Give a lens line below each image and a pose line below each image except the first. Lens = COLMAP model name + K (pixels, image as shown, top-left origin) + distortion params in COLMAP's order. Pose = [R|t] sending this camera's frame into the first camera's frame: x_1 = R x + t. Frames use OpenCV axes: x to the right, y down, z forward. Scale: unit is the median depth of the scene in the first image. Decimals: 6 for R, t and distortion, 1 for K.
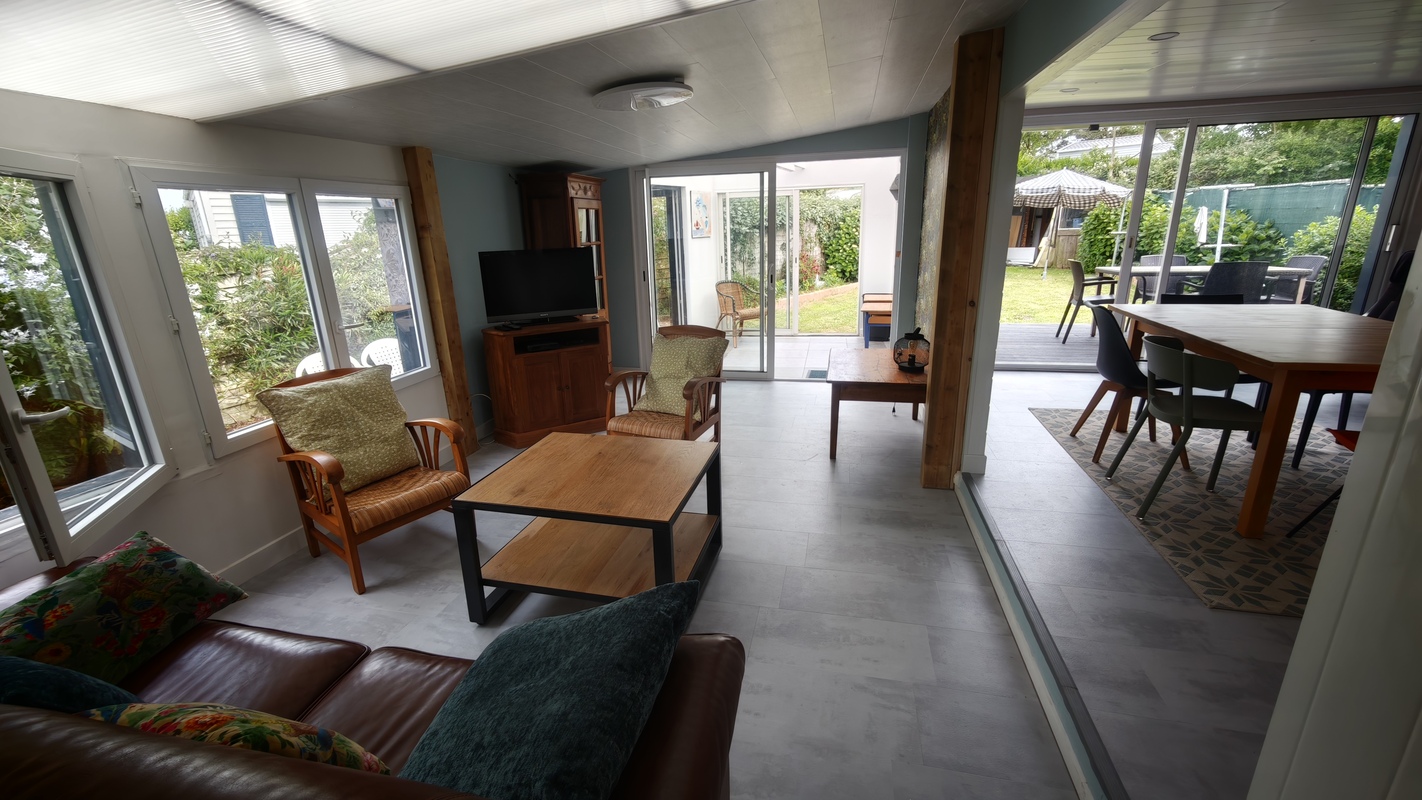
lens RADIAL K [[587.7, 0, 706.3], [0, 587.7, 397.3], [0, 0, 1]] dist [-0.000896, 0.000177]
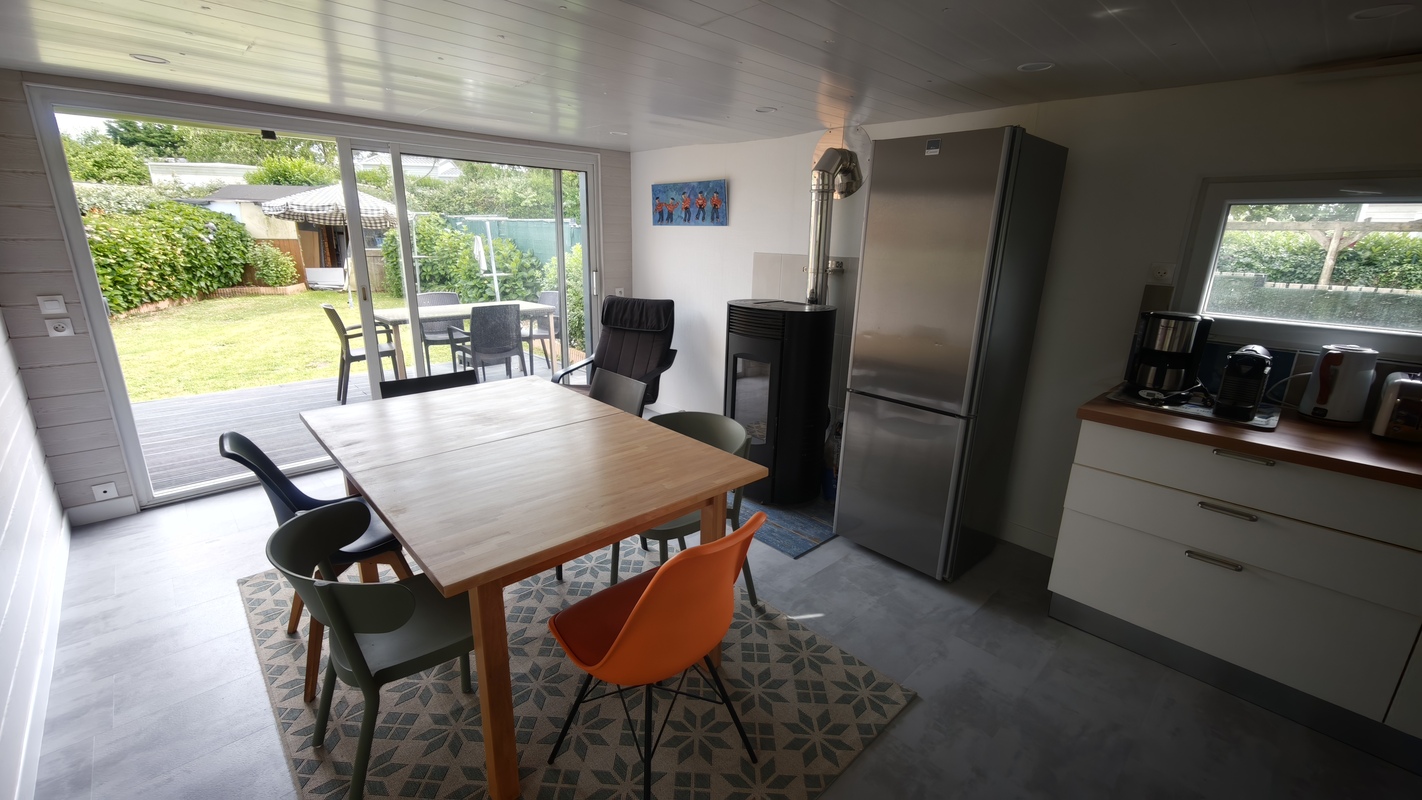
lens RADIAL K [[587.7, 0, 705.7], [0, 587.7, 400.1], [0, 0, 1]] dist [-0.000896, 0.000177]
pose [[0.547899, -0.192449, 0.814107, 0.311892], [0.201150, 0.974934, 0.095092, -0.109737], [-0.812001, 0.111657, 0.572877, 0.206392]]
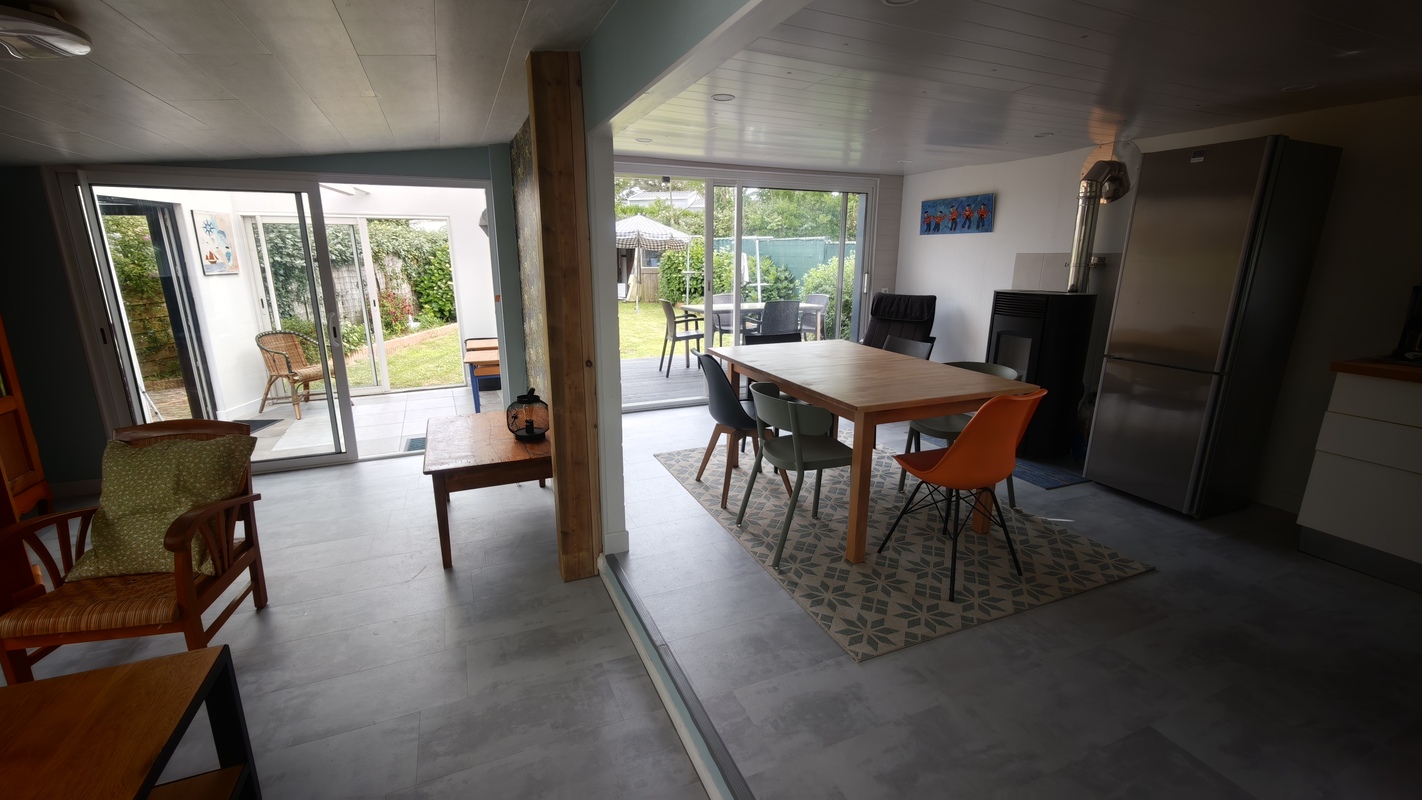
lens RADIAL K [[587.7, 0, 705.3], [0, 587.7, 398.9], [0, 0, 1]] dist [-0.000896, 0.000177]
pose [[0.804449, -0.114164, 0.582948, 0.050923], [0.143609, 0.989625, -0.004368, -0.050260], [-0.576401, 0.087230, 0.812498, 0.128783]]
